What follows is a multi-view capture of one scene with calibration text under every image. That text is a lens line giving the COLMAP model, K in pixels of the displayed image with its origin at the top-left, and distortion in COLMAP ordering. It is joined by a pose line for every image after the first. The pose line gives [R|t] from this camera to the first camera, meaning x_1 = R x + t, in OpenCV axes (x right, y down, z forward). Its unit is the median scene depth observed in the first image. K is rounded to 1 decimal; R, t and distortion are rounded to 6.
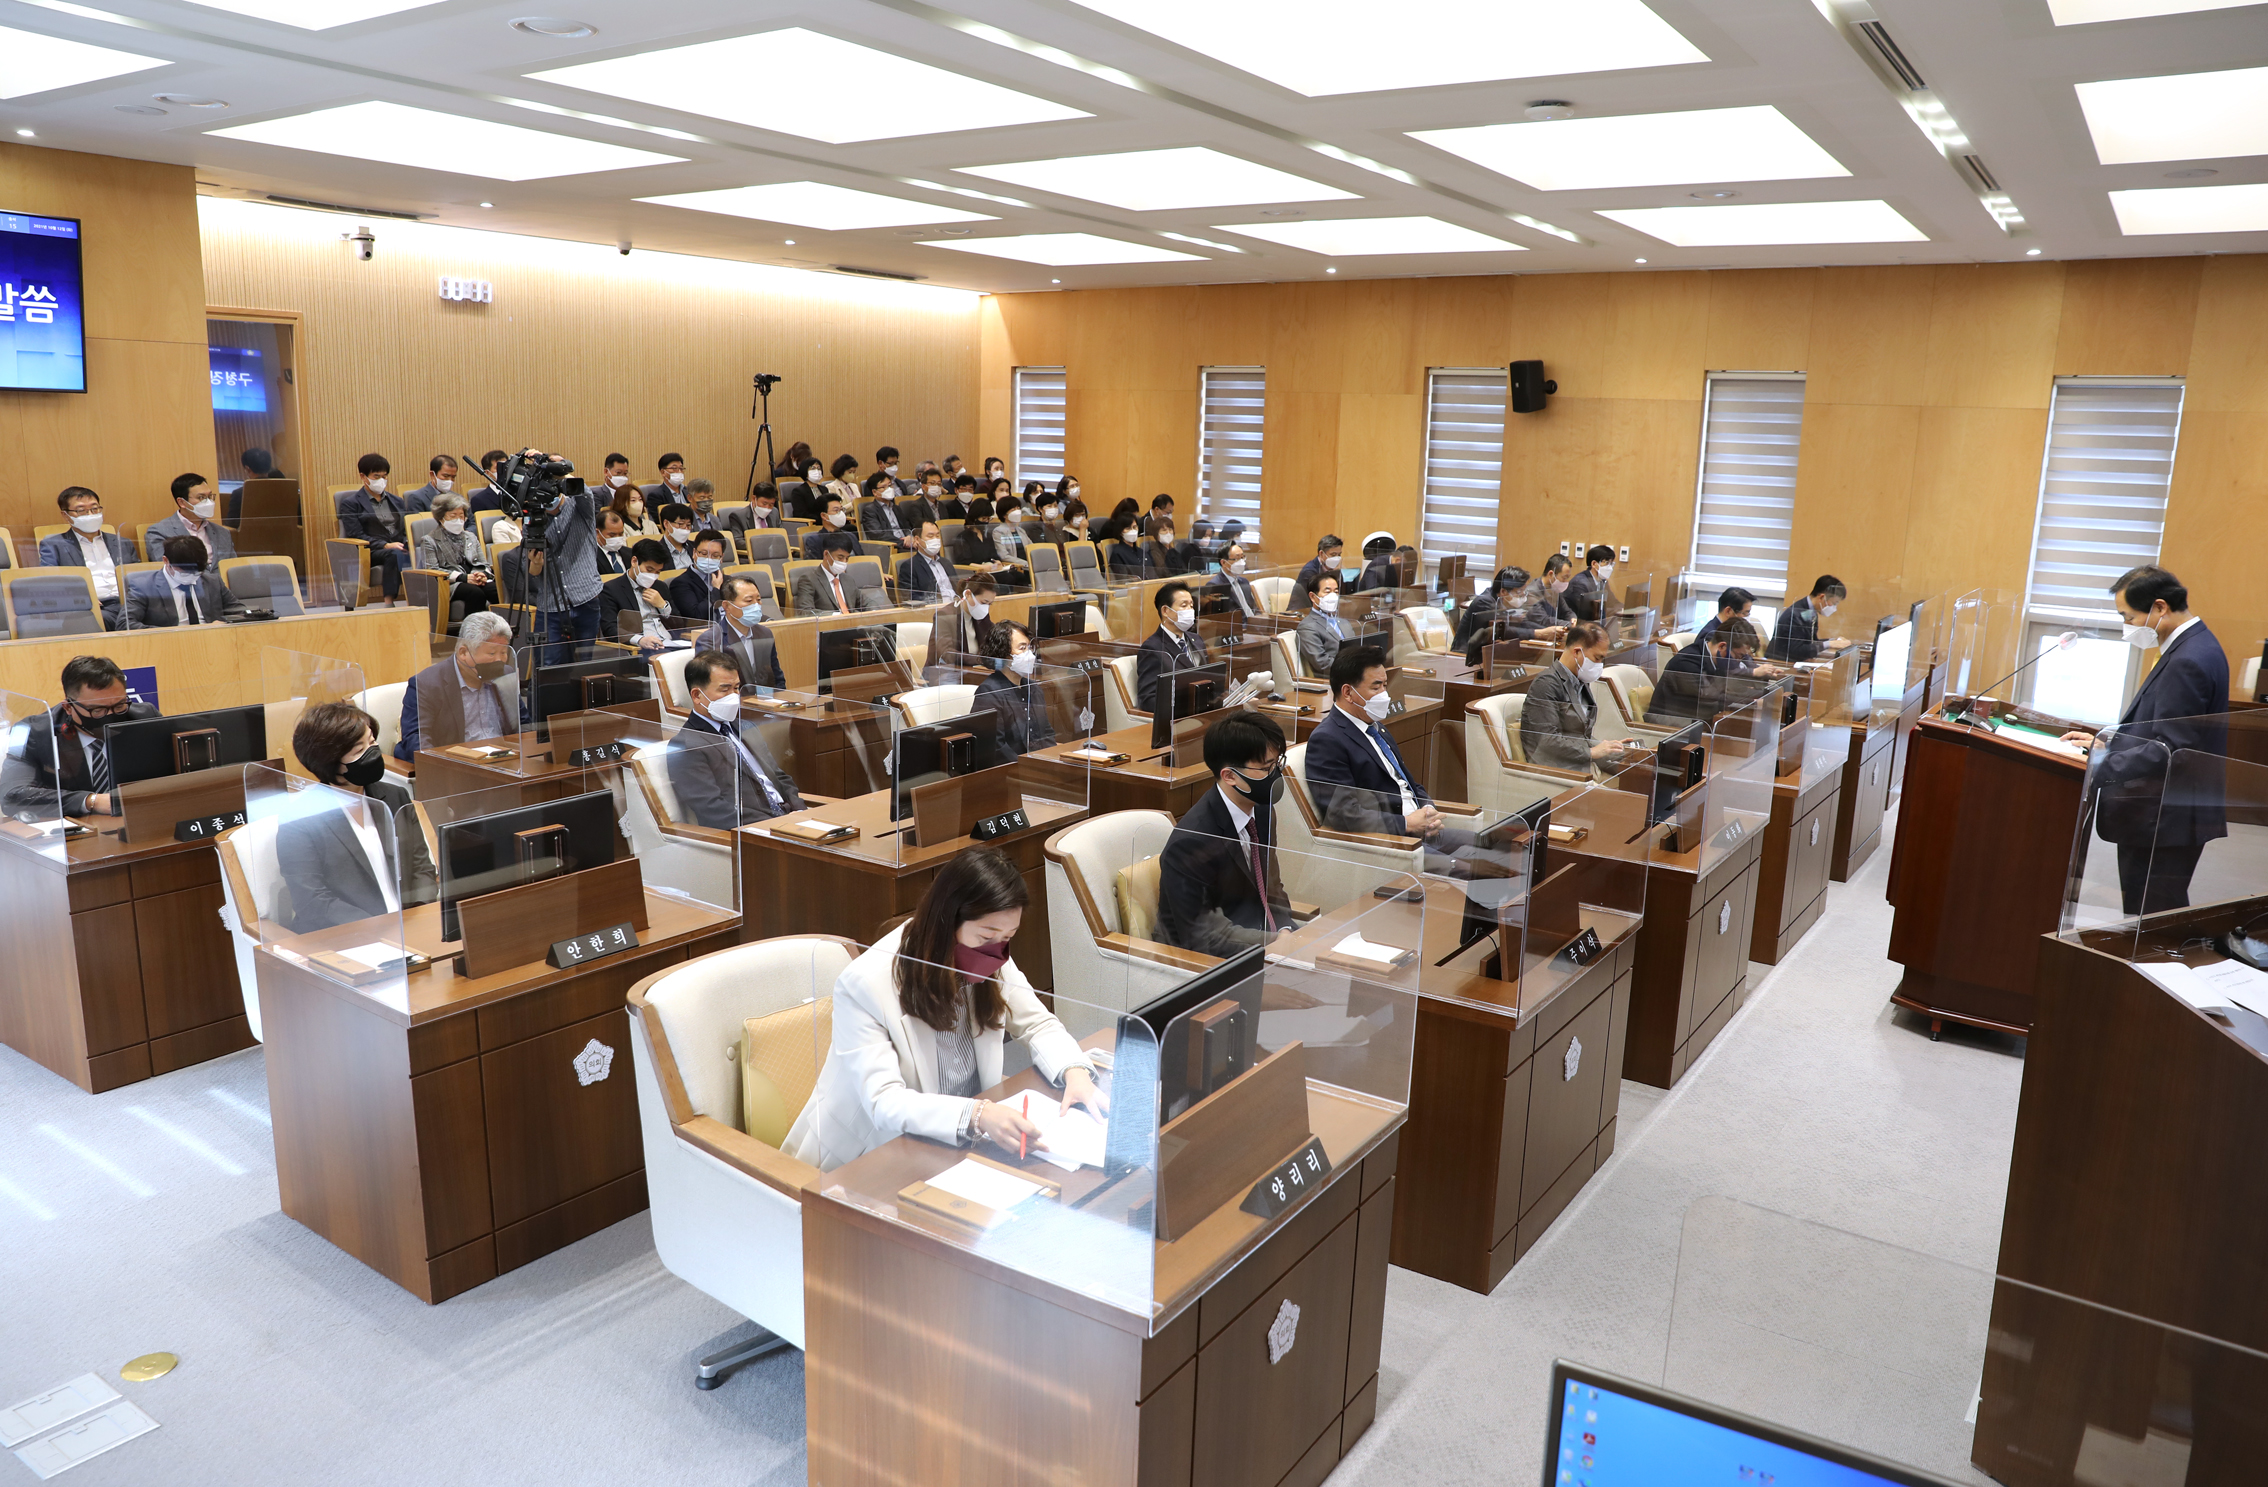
lens RADIAL K [[1573.2, 0, 1134.0], [0, 1573.2, 743.5], [0, 0, 1]] dist [-0.095242, 0.077305]
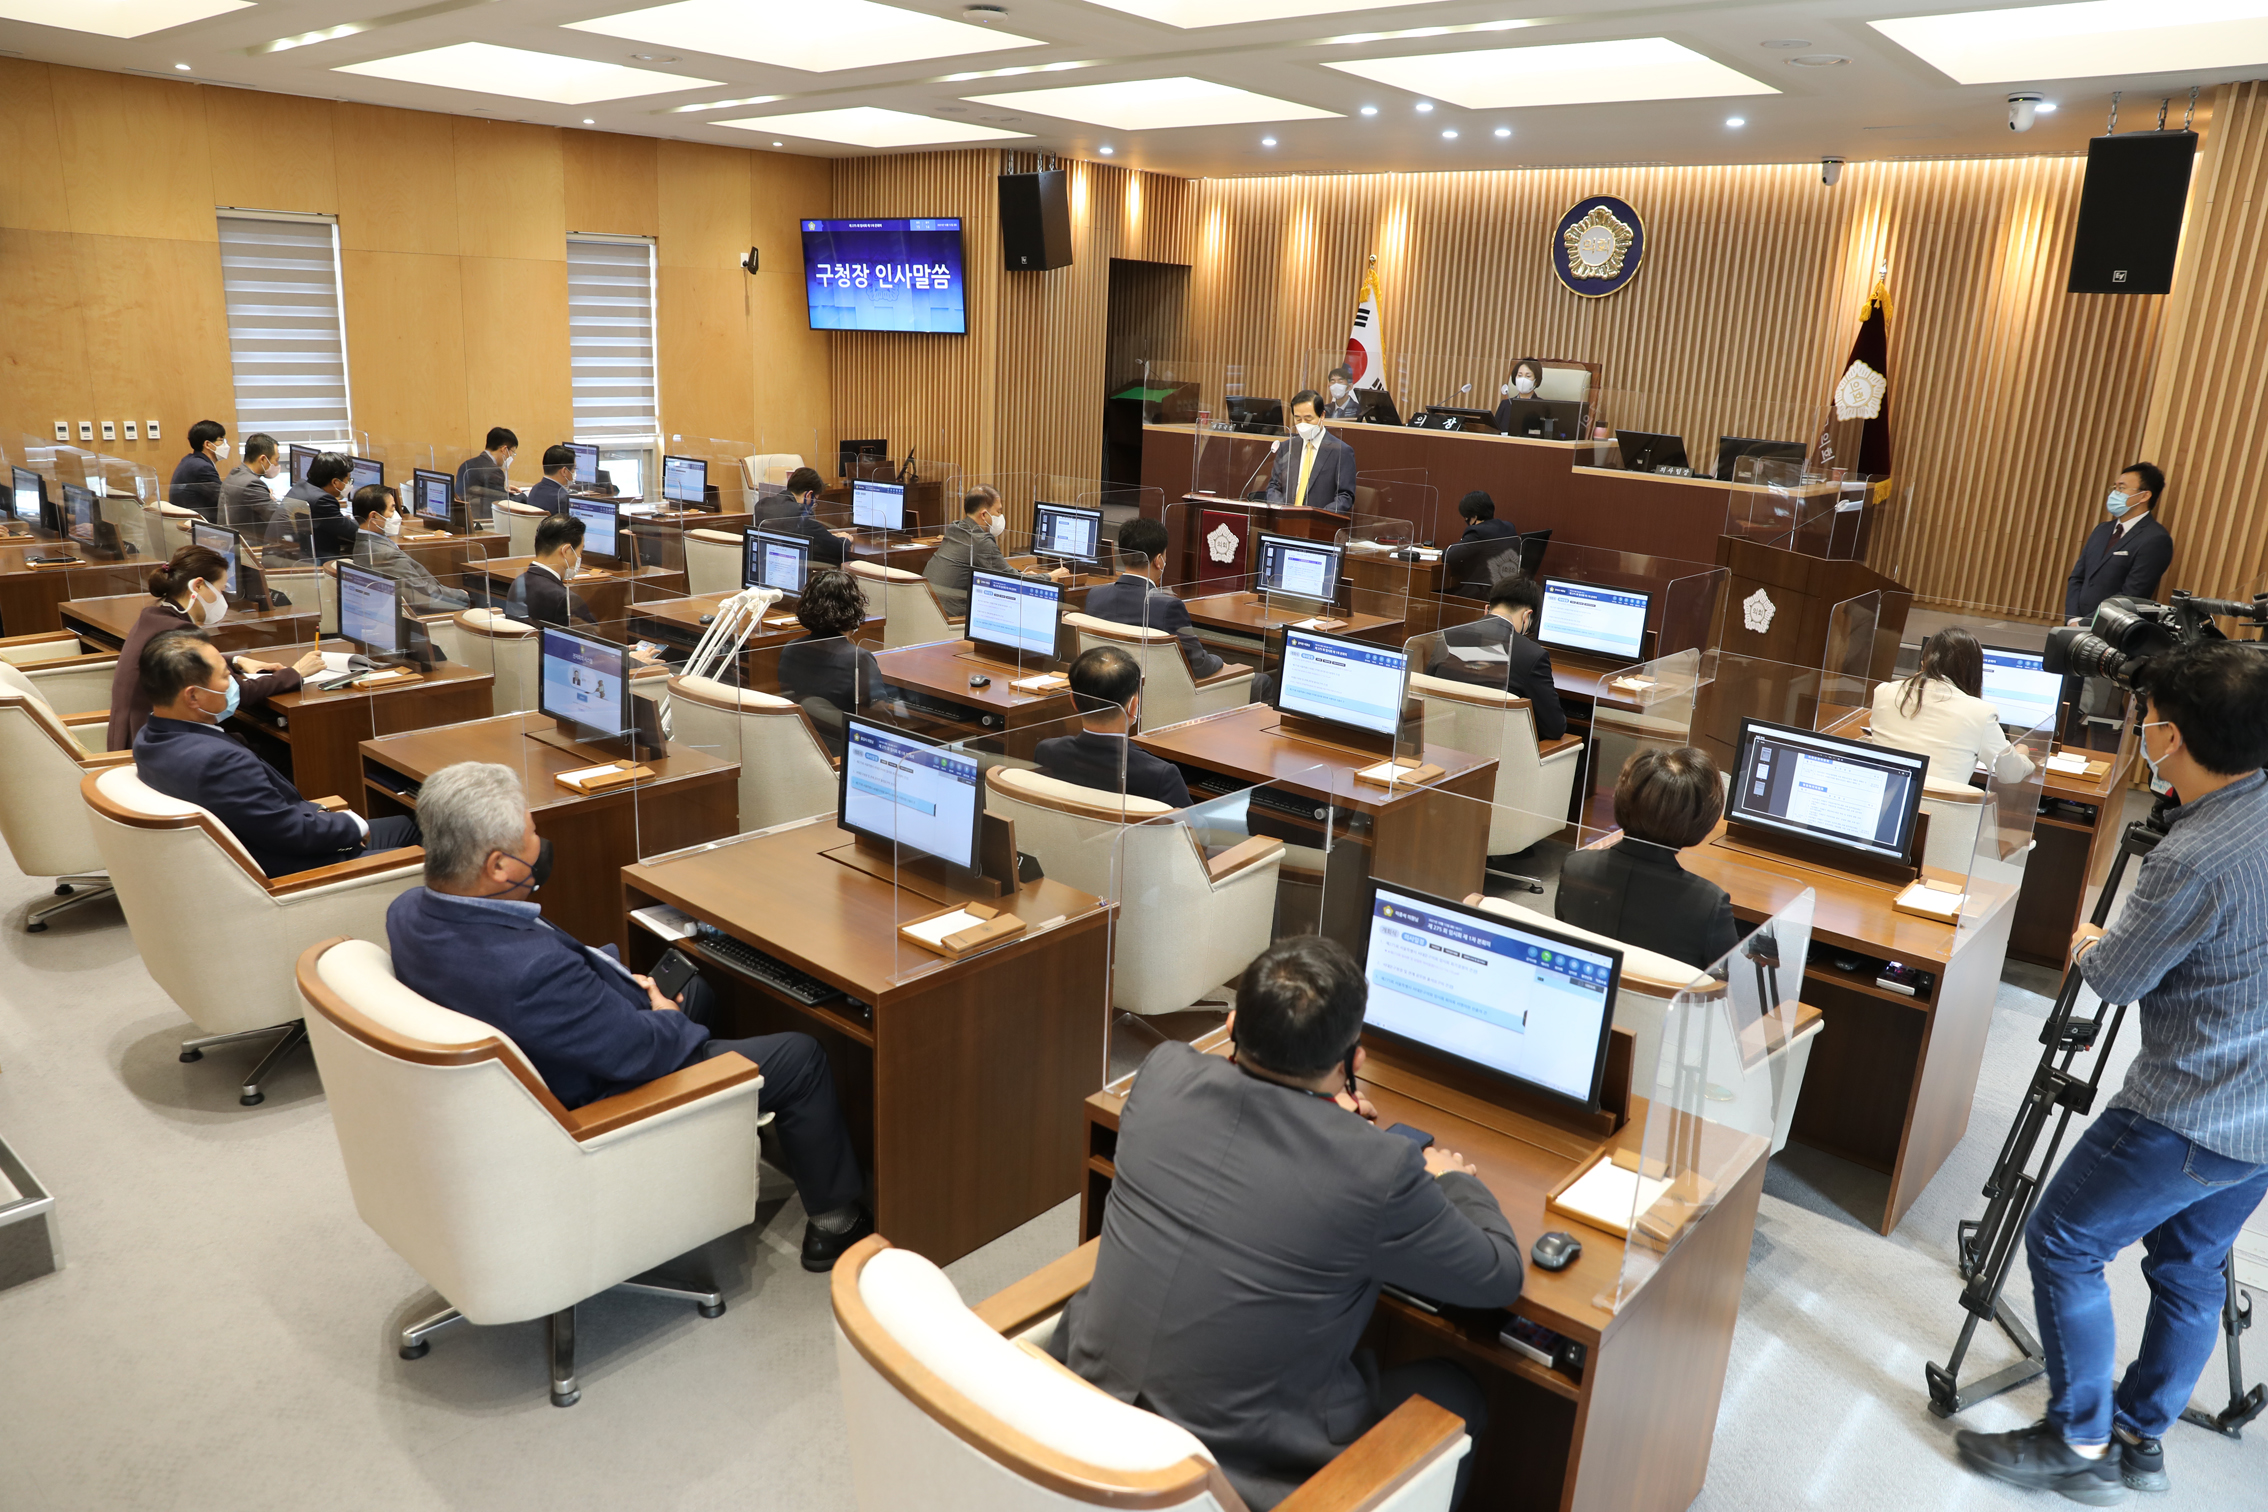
lens RADIAL K [[1538.2, 0, 1133.2], [0, 1538.2, 718.4], [0, 0, 1]] dist [-0.005824, 0.000975]
pose [[0.113066, -0.267044, 0.957029, -0.443620], [0.166656, 0.954656, 0.246692, -0.089799], [-0.979511, 0.131602, 0.152444, 0.389378]]
